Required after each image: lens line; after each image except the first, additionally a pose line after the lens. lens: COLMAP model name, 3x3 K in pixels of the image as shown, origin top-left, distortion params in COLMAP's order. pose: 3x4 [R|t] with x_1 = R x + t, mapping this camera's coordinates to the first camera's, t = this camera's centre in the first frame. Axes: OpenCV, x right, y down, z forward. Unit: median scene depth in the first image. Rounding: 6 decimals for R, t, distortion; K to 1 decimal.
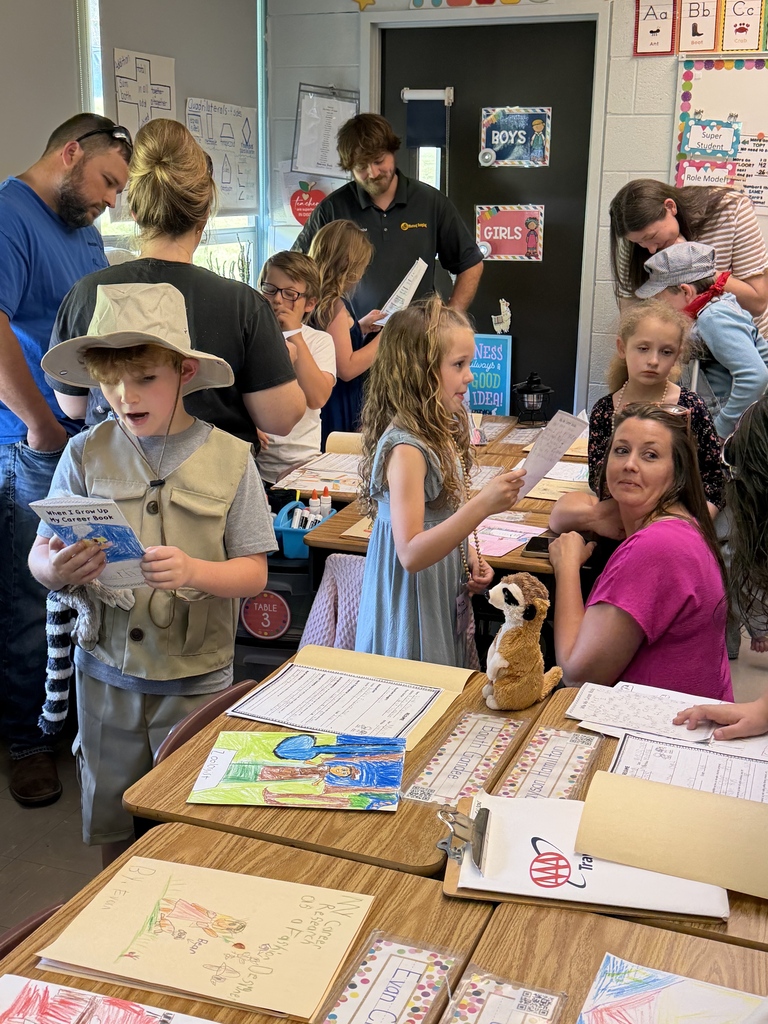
lens RADIAL K [[1272.8, 0, 383.3], [0, 1272.8, 512.2], [0, 0, 1]] dist [-0.045645, 0.000000]
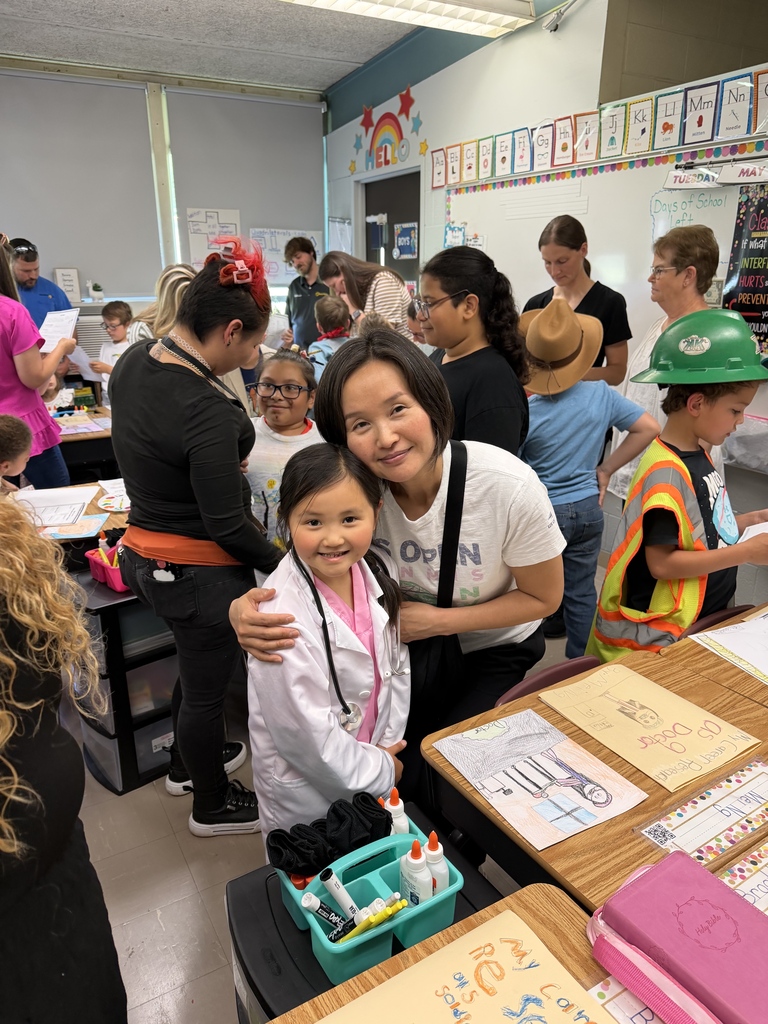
lens RADIAL K [[723.9, 0, 384.9], [0, 723.9, 510.8], [0, 0, 1]] dist [0.002625, -0.000596]
pose [[0.799968, 0.172795, -0.574624, 0.788485], [-0.130497, 0.984818, 0.114471, -0.042547], [0.585680, -0.016587, 0.810372, 0.177433]]
